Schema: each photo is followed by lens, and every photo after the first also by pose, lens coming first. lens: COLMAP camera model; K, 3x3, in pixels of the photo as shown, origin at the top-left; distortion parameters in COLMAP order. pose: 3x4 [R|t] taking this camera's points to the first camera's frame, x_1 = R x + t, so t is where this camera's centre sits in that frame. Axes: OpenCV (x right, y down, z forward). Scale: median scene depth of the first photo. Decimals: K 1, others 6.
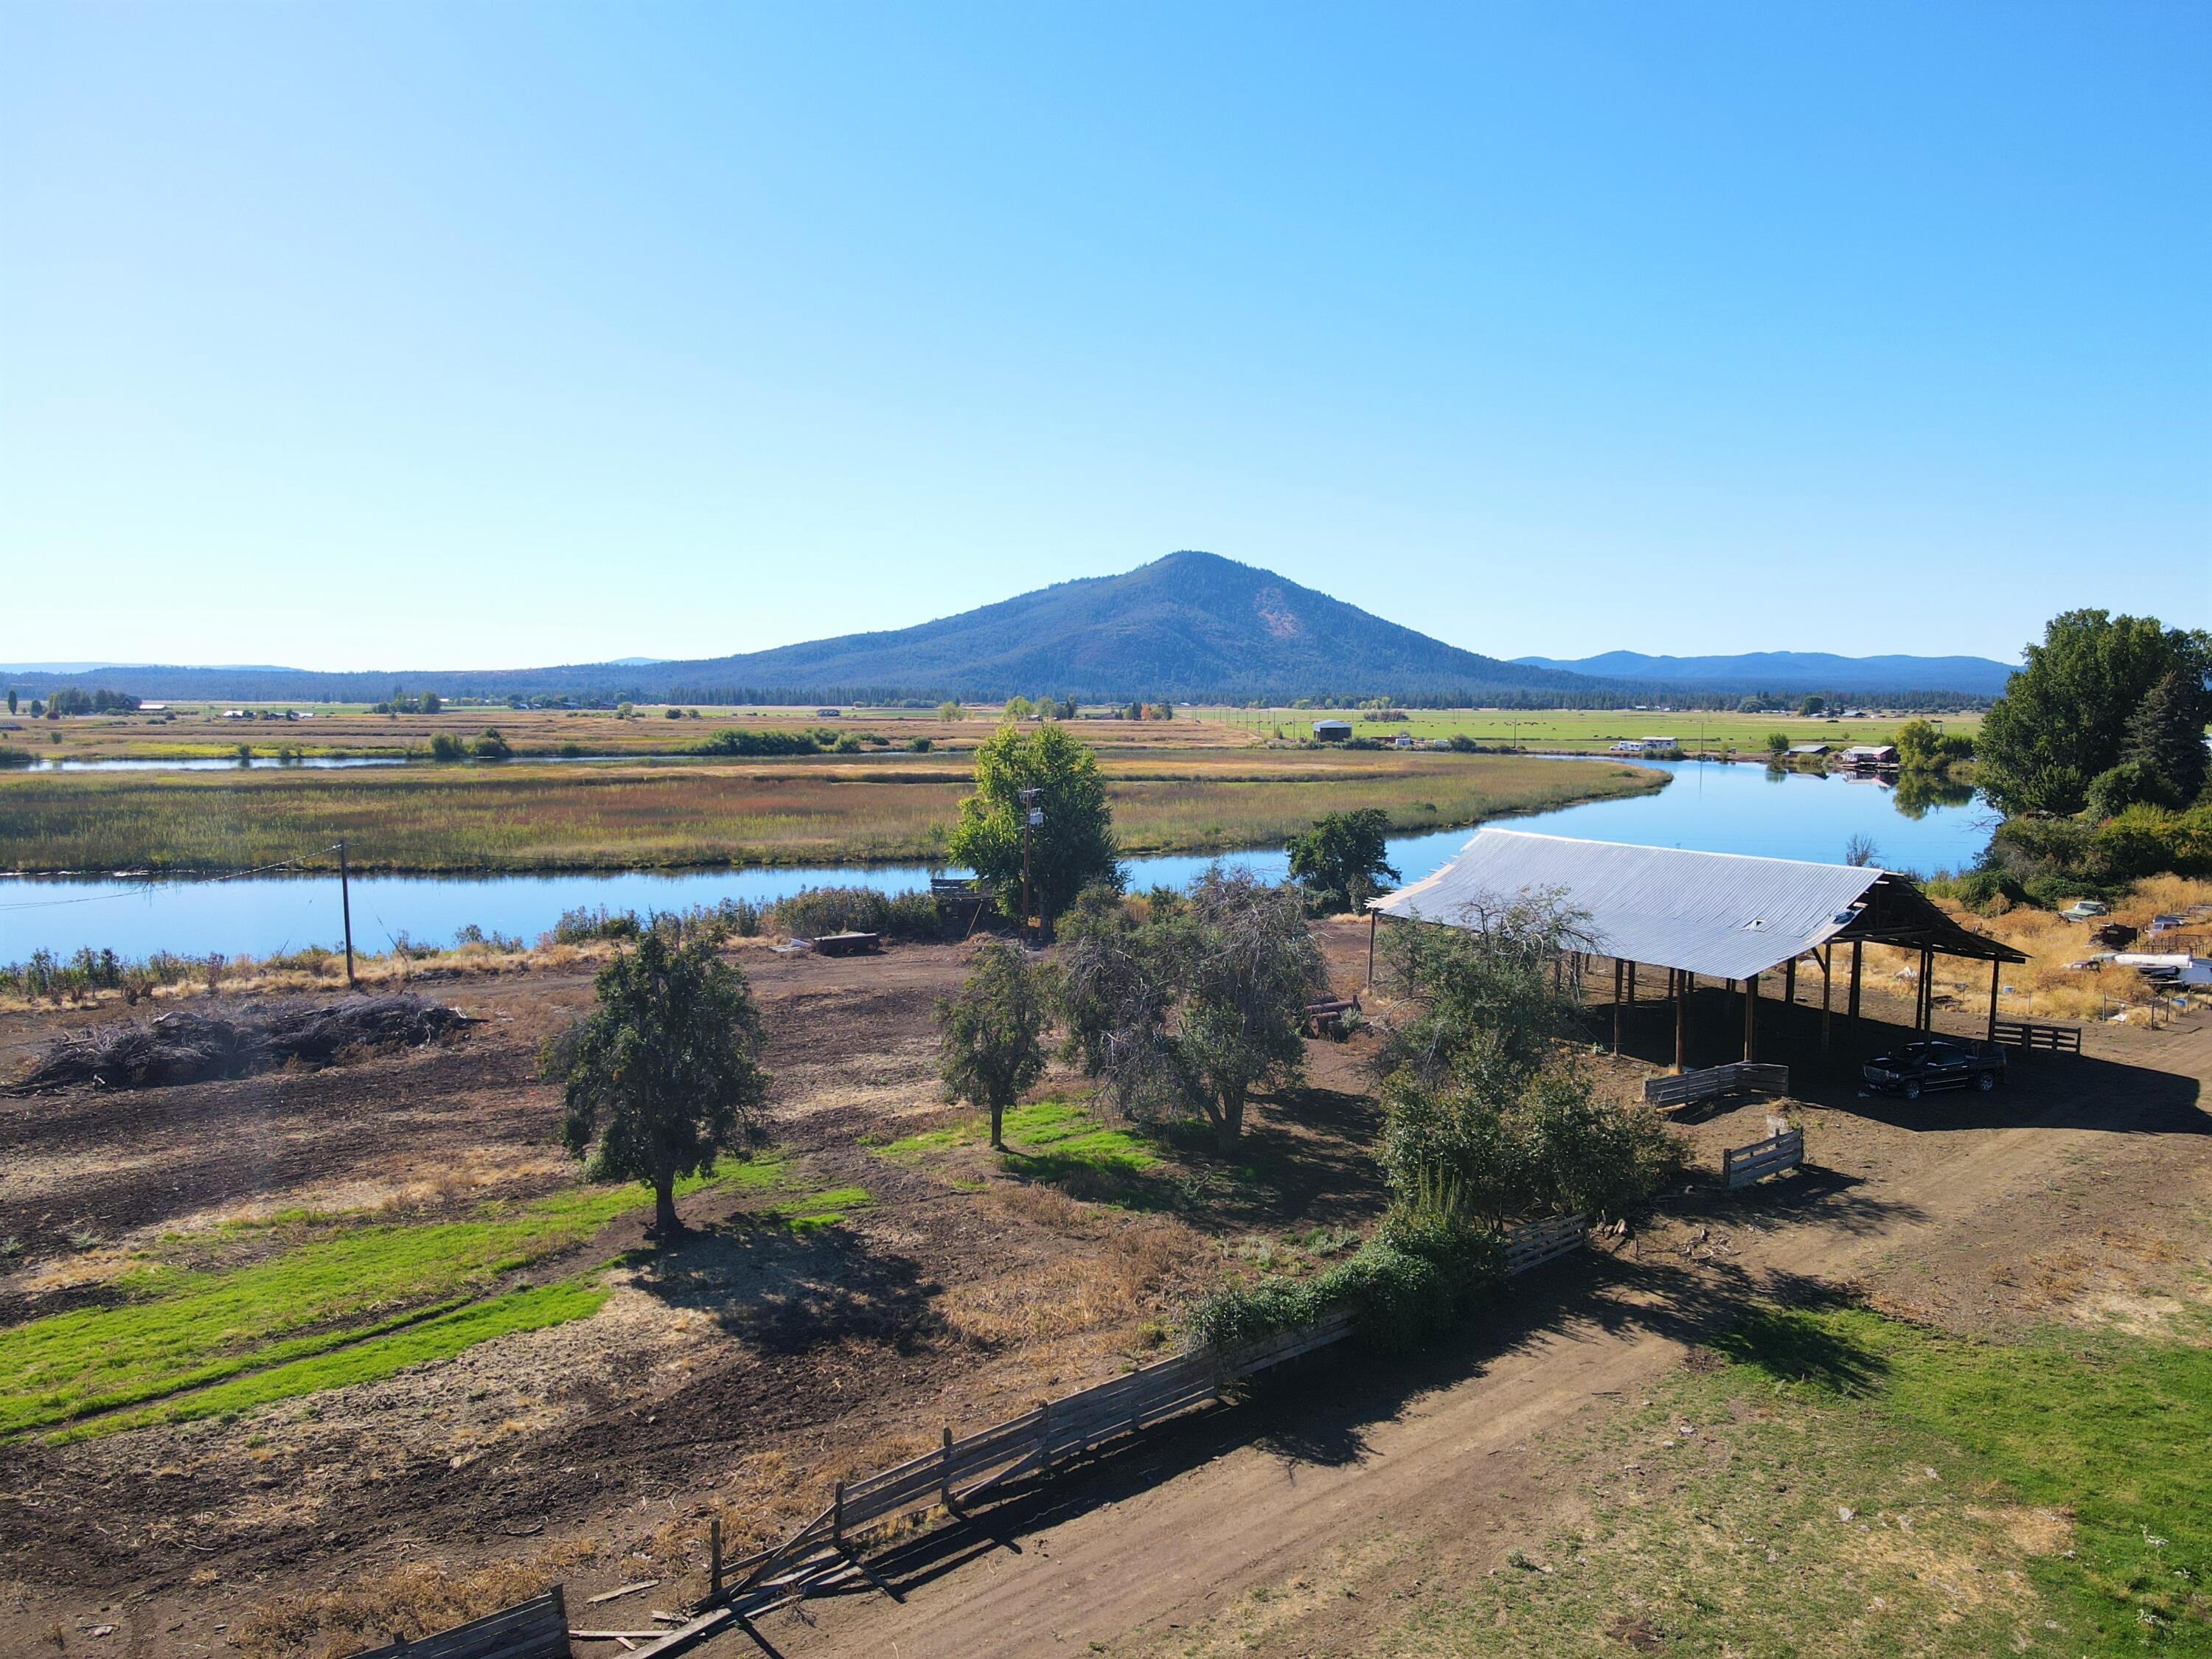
lens RADIAL K [[1650.0, 0, 1123.9], [0, 1650.0, 829.4], [0, 0, 1]] dist [-0.002232, -0.000099]
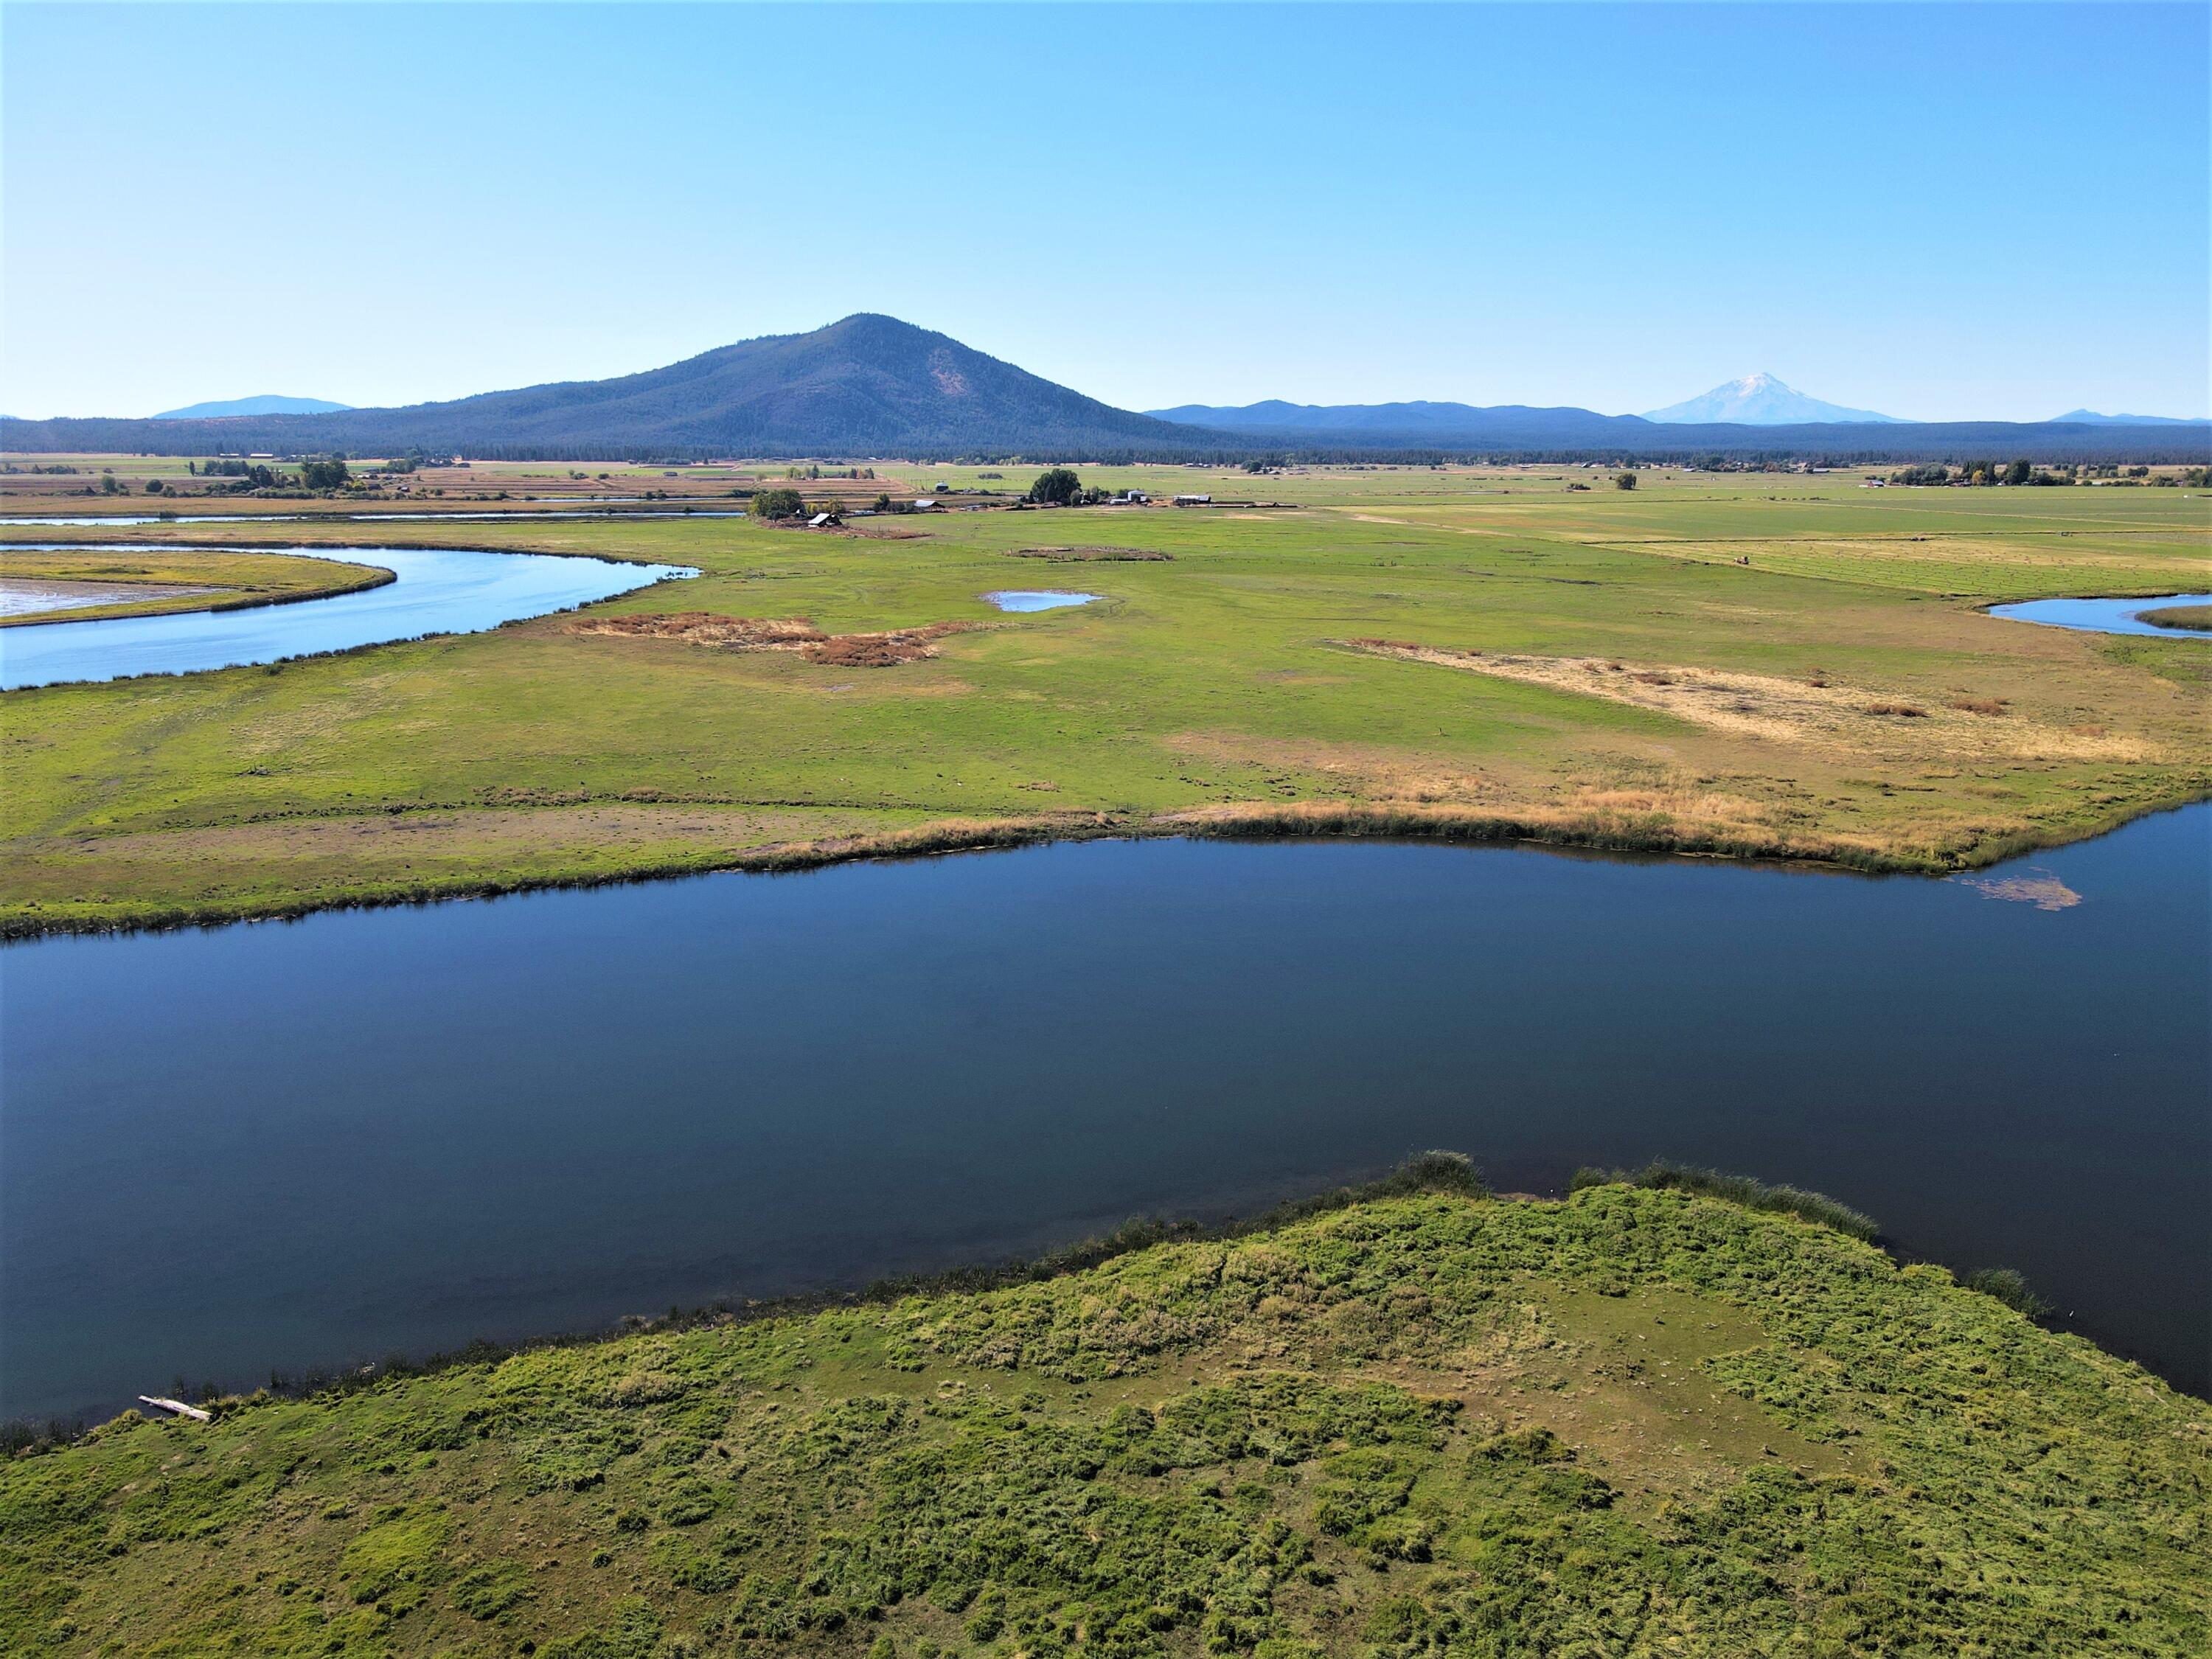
lens RADIAL K [[1728.6, 0, 1161.0], [0, 1728.6, 832.8], [0, 0, 1]] dist [-0.004496, 0.069224]
pose [[0.979307, -0.042671, 0.197832, -0.014503], [0.013622, 0.989201, 0.145931, 0.012772], [-0.201923, -0.140216, 0.969312, -0.263814]]
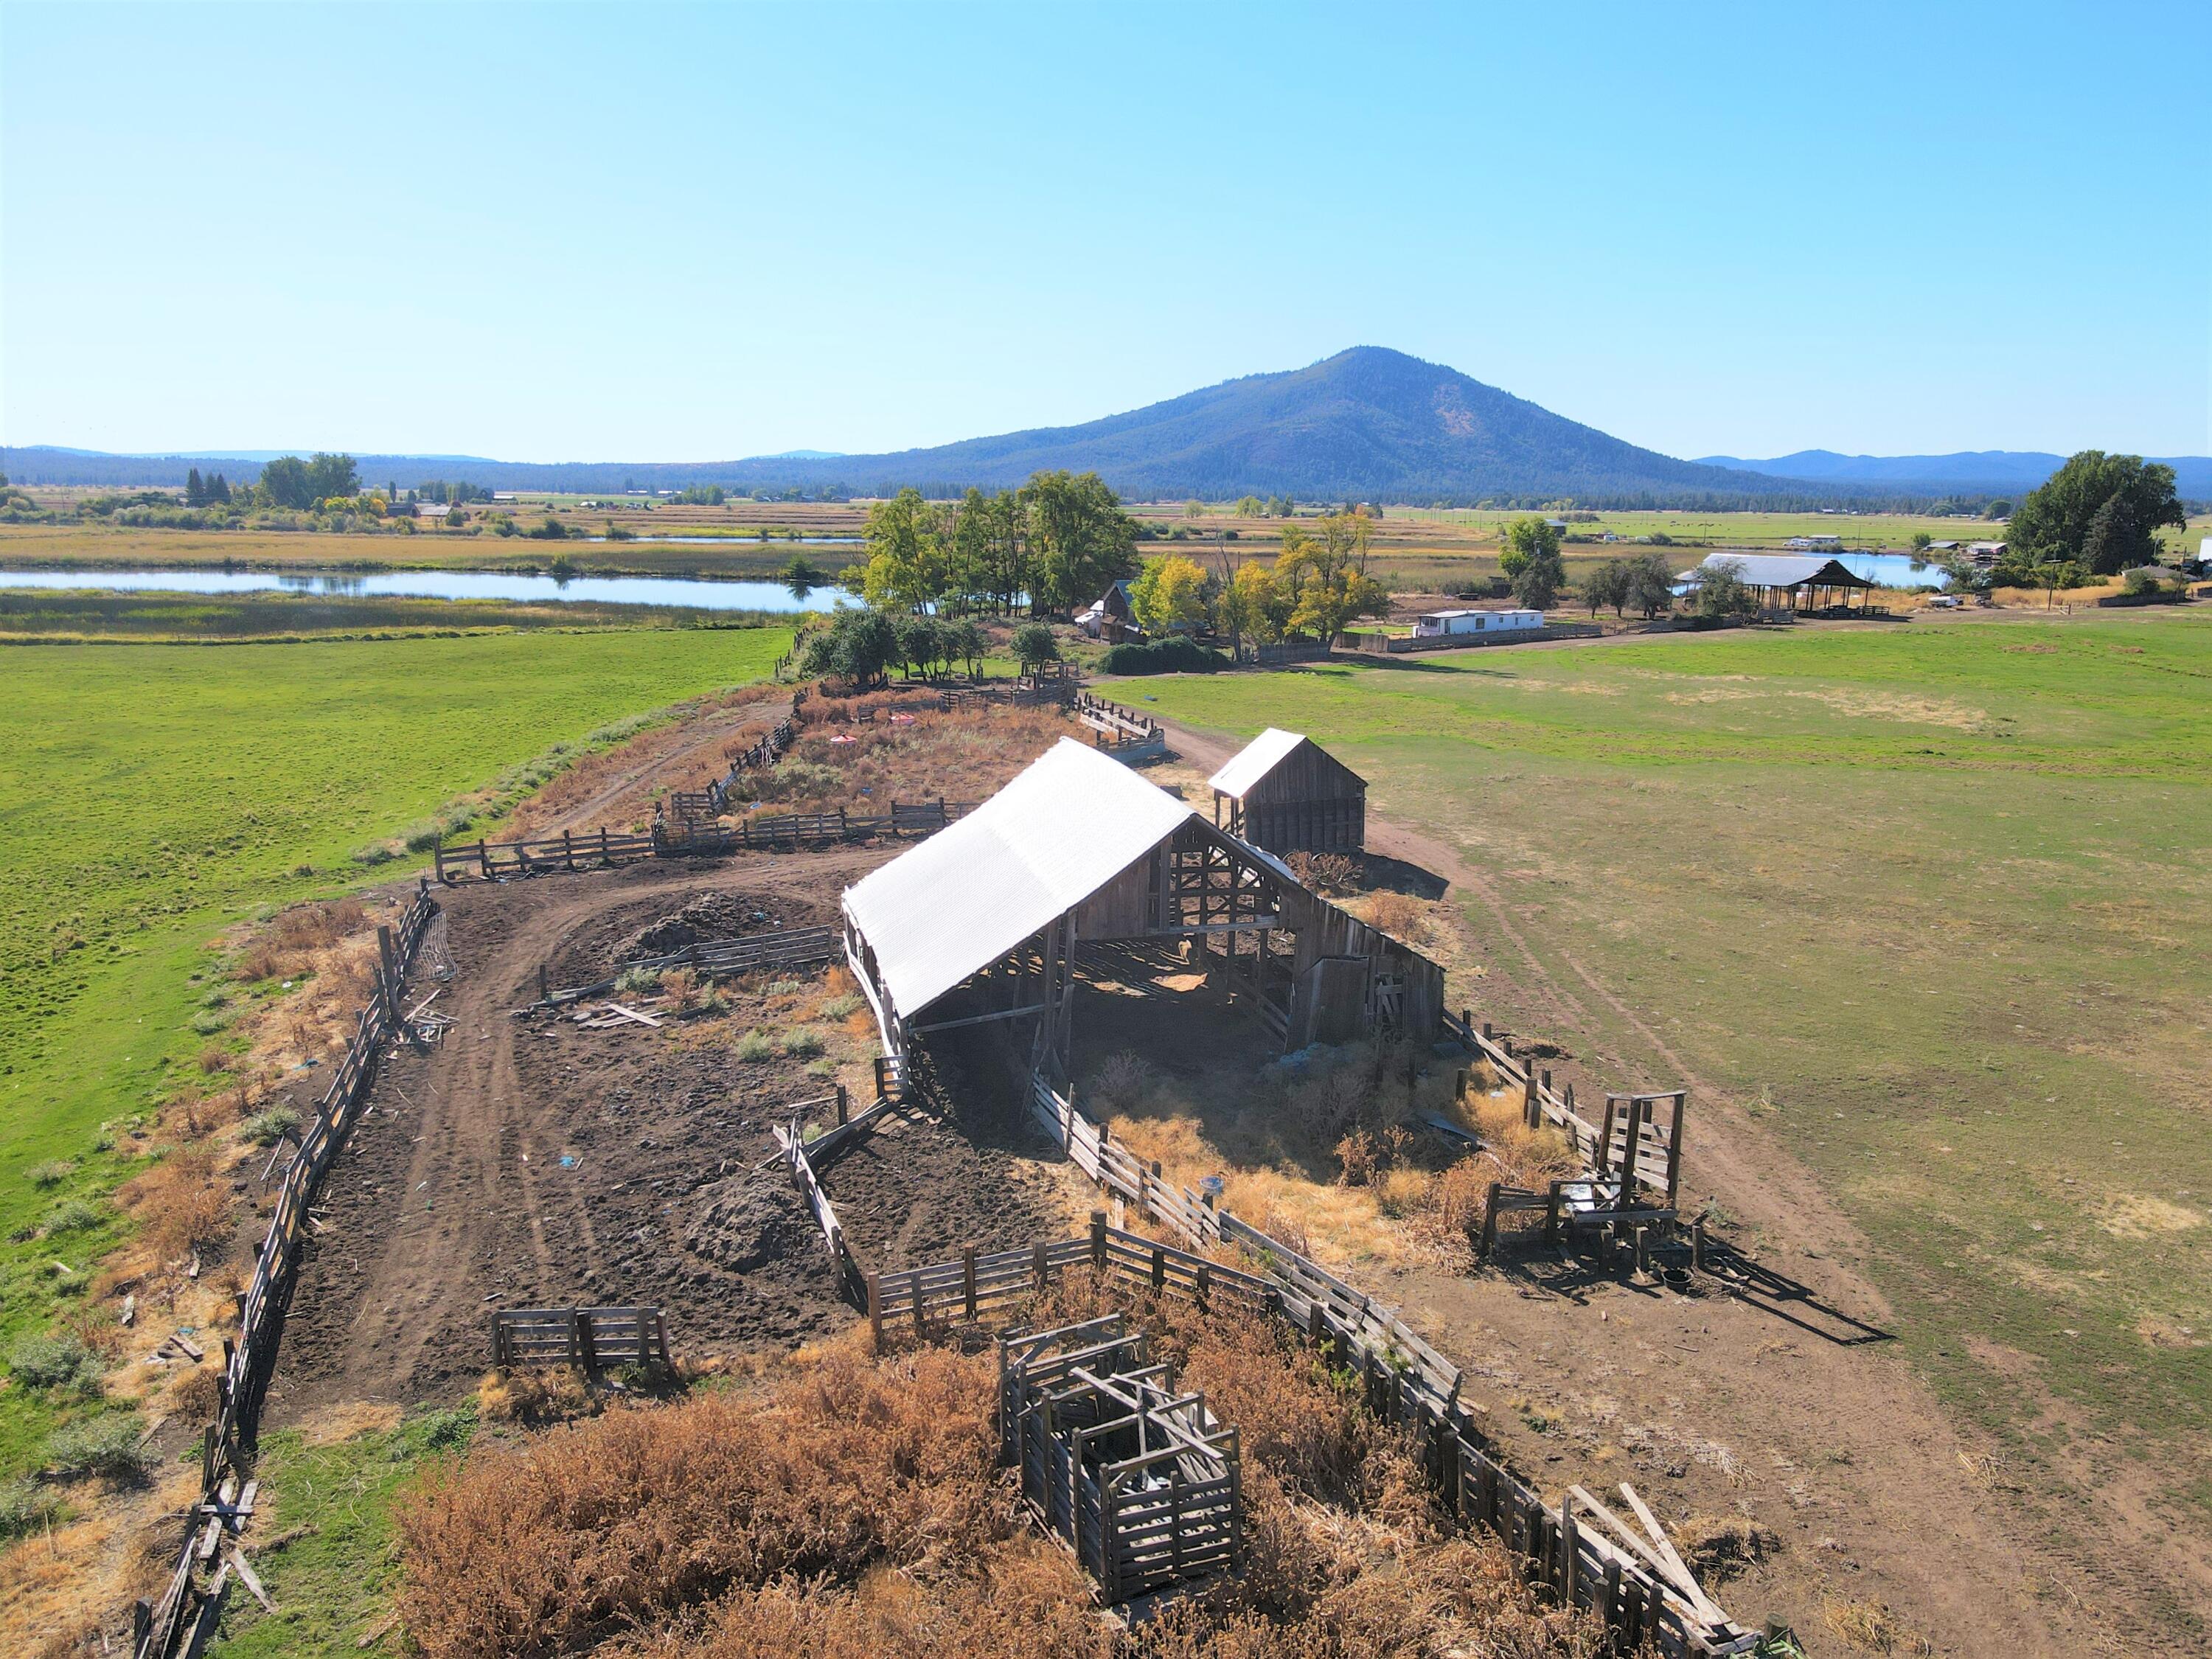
lens RADIAL K [[1654.9, 0, 1102.1], [0, 1654.9, 828.4], [0, 0, 1]] dist [0.021631, -0.003355]
pose [[0.994413, 0.030443, -0.101072, -0.010647], [-0.018227, 0.992648, 0.119655, 0.002931], [0.103971, -0.117144, 0.987657, -0.040345]]
